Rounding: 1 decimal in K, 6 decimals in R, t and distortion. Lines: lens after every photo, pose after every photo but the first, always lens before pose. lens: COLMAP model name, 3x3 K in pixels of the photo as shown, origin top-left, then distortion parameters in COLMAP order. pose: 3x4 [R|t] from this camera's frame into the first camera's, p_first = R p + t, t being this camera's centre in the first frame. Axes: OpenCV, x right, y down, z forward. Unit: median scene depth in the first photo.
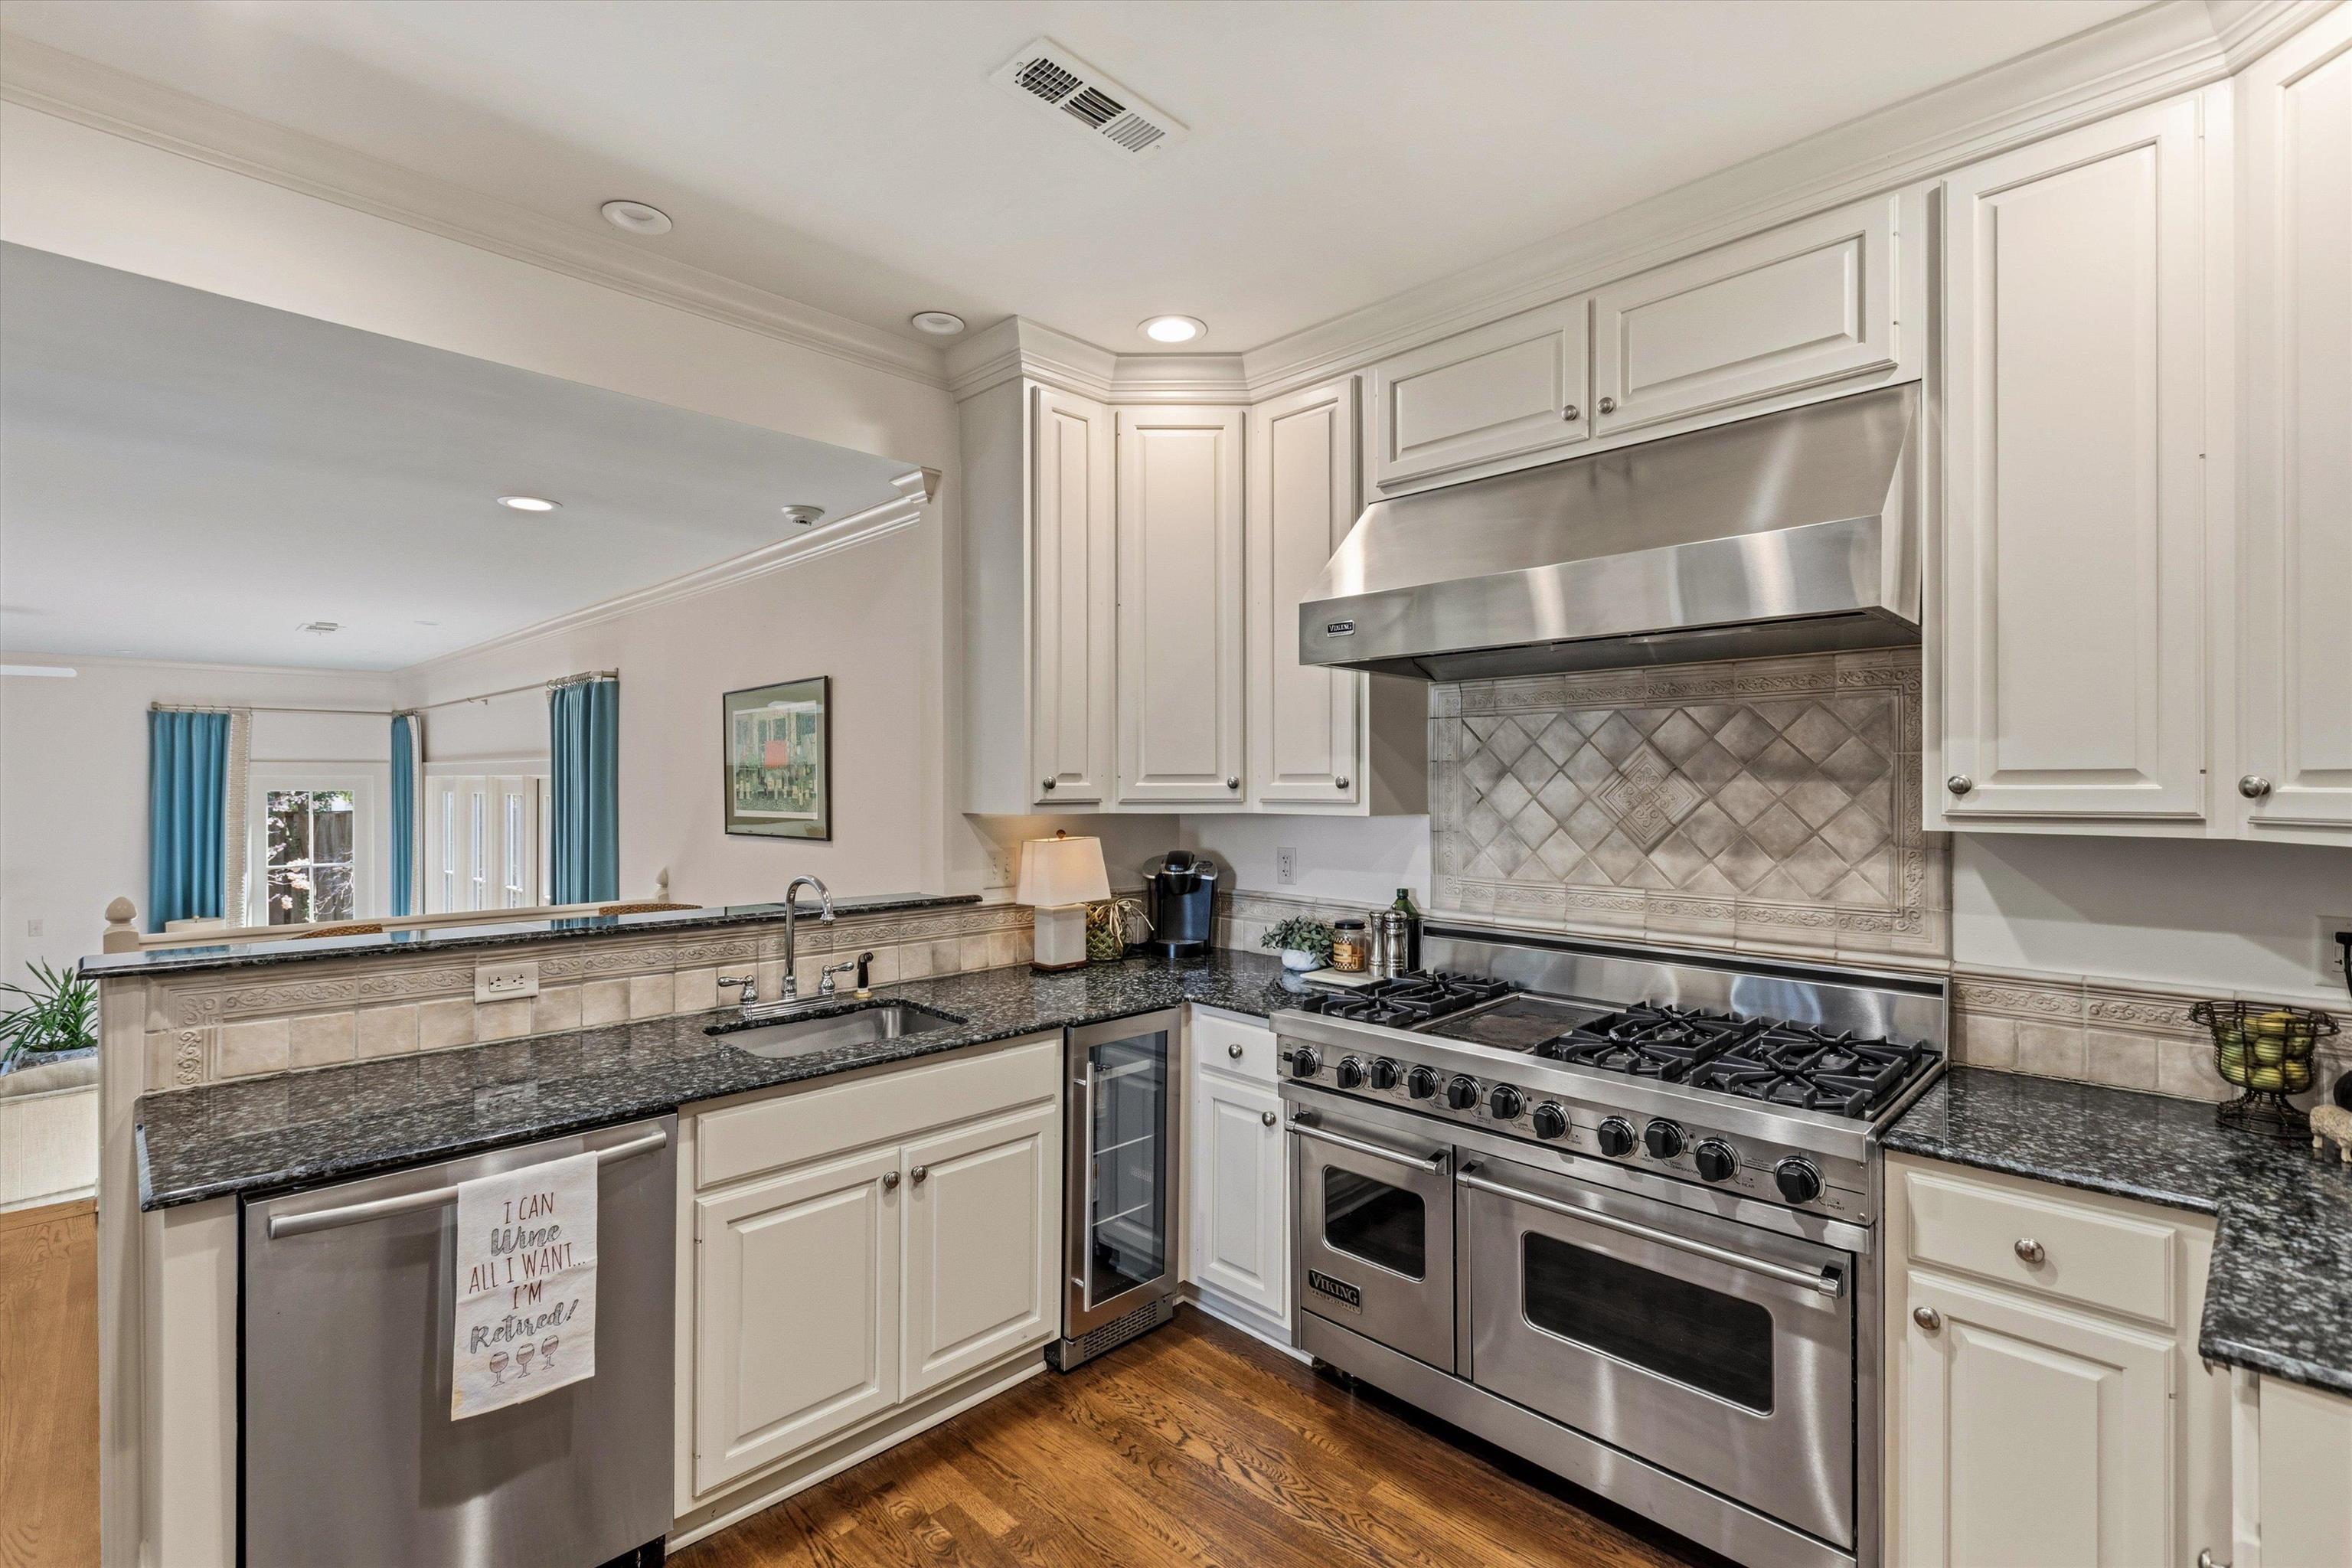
lens RADIAL K [[1058.2, 0, 1169.8], [0, 1058.2, 785.2], [0, 0, 1]] dist [0.001448, -0.000816]
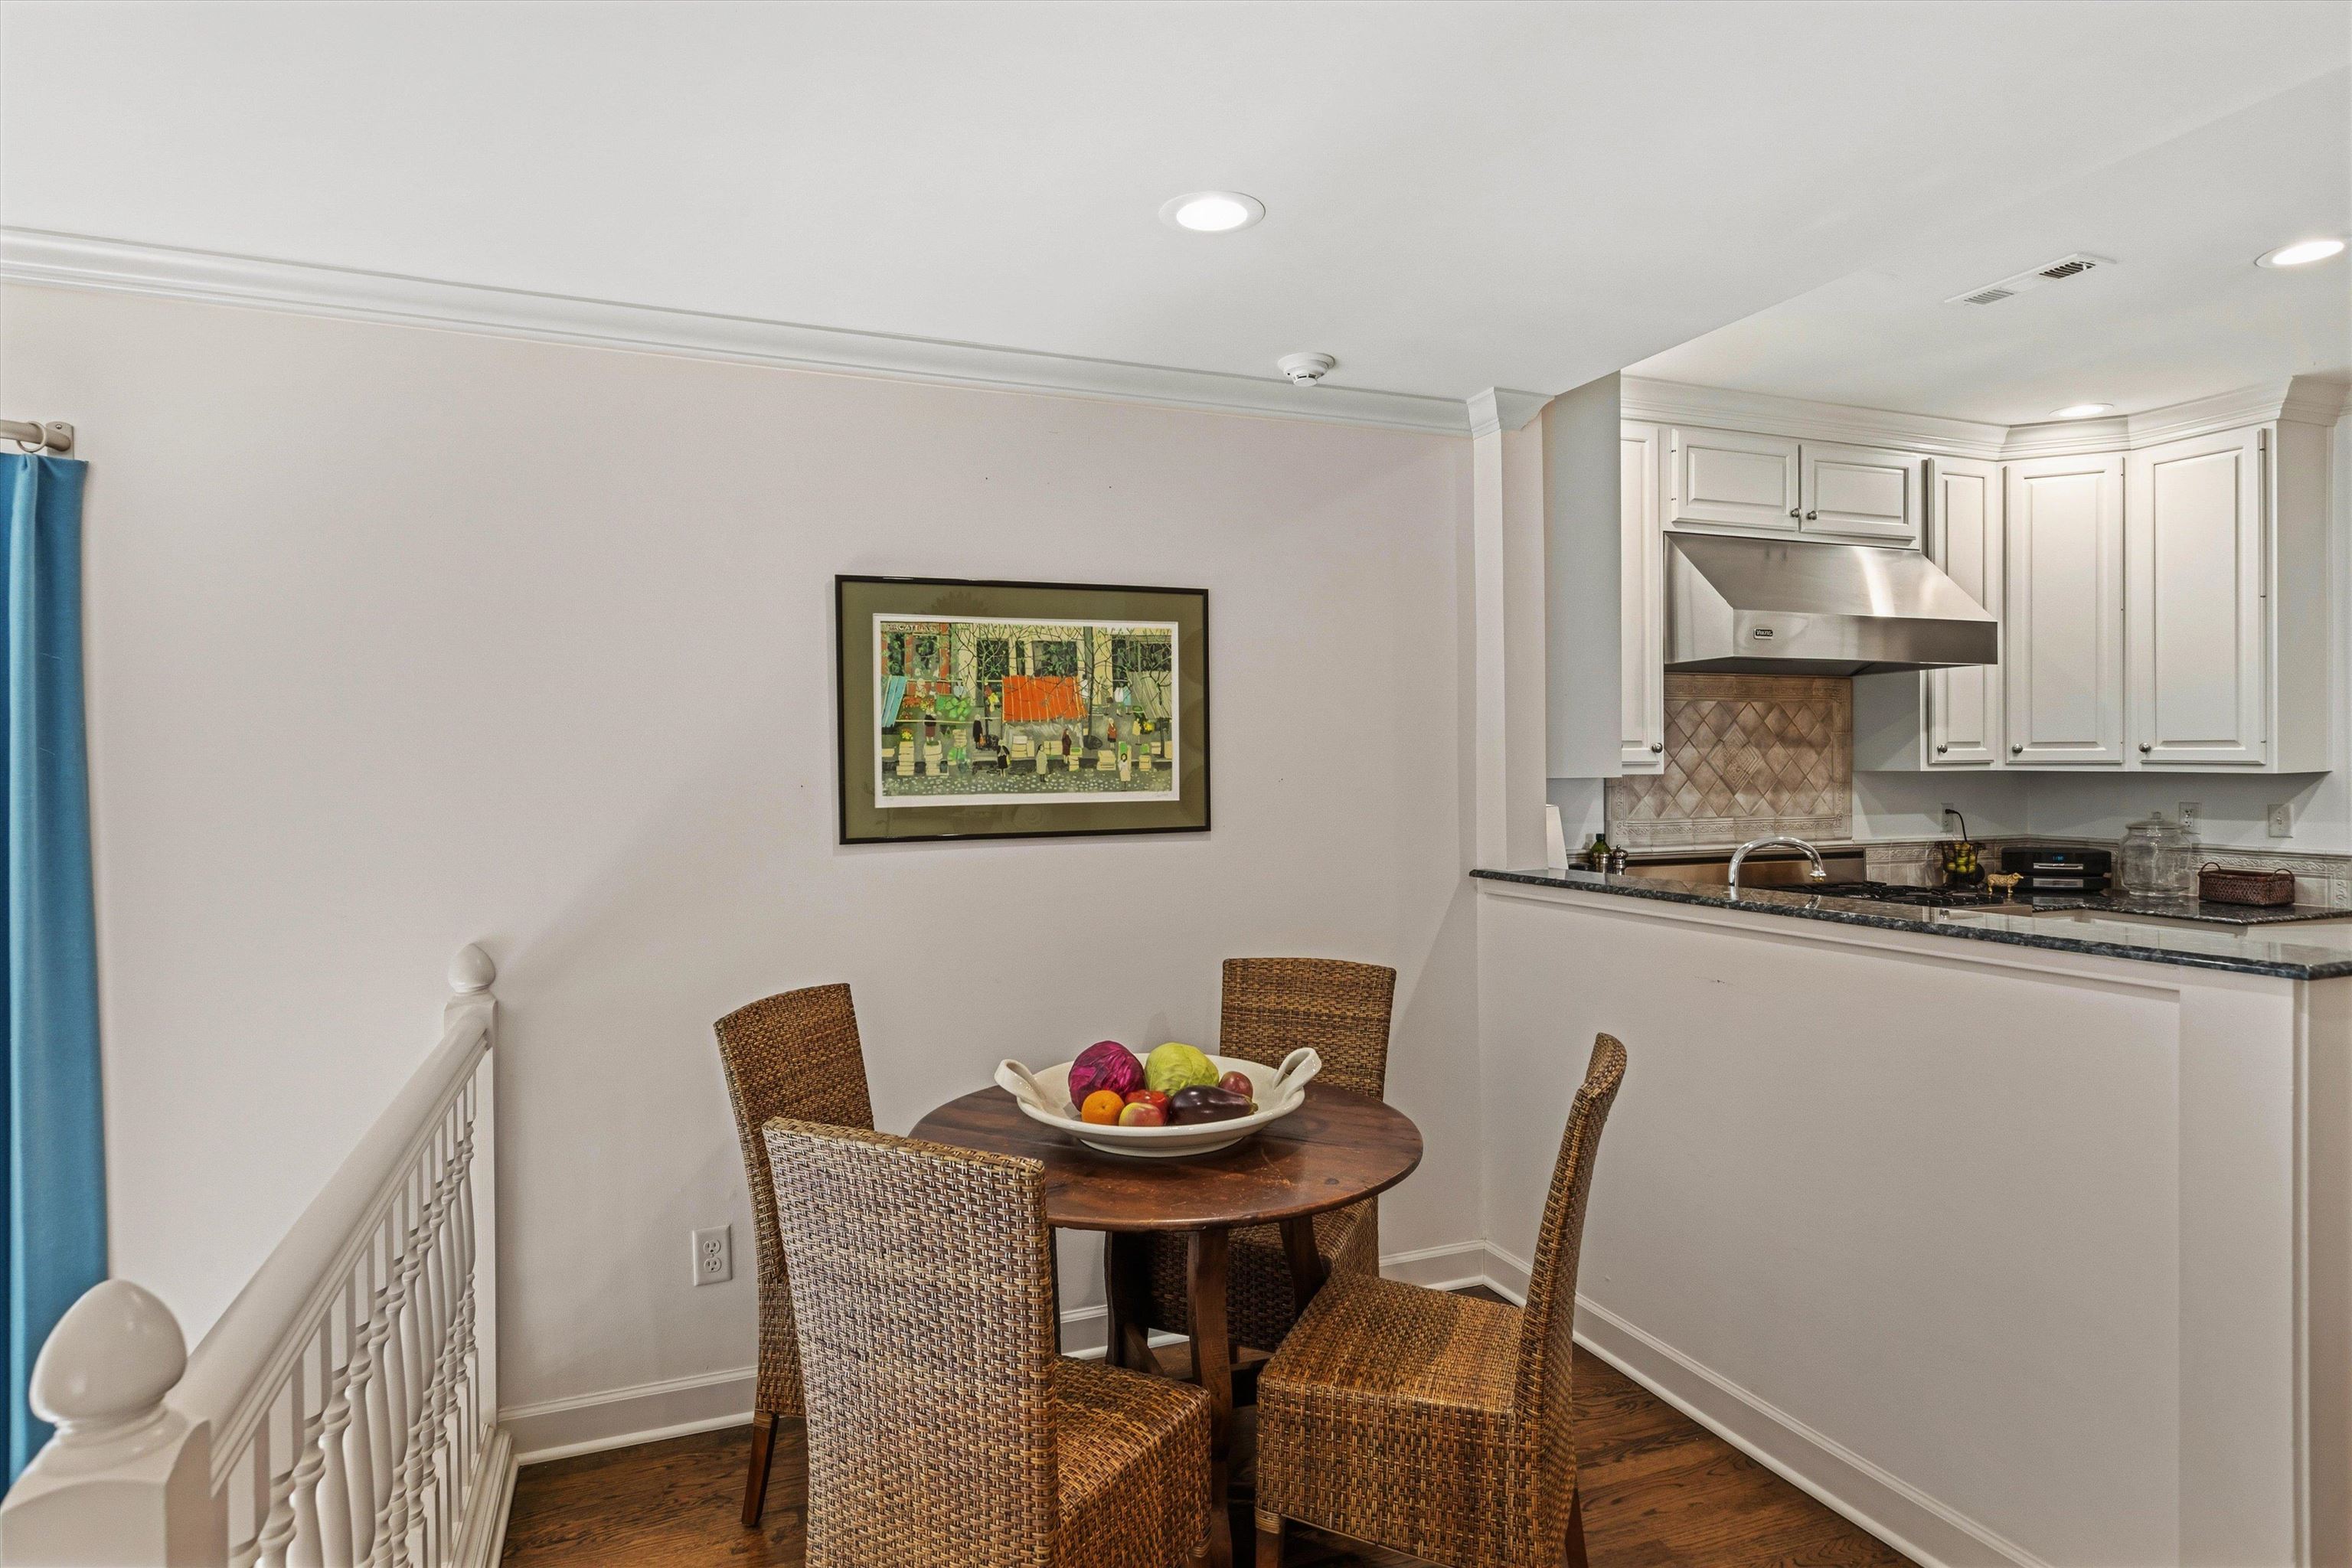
lens RADIAL K [[1248.3, 0, 1166.9], [0, 1248.3, 772.4], [0, 0, 1]] dist [0.001452, -0.001738]
pose [[0.404445, -0.010031, 0.914507, -1.617270], [0.007149, 0.999944, 0.007806, 0.012386], [-0.914534, 0.003381, 0.404494, 1.052324]]
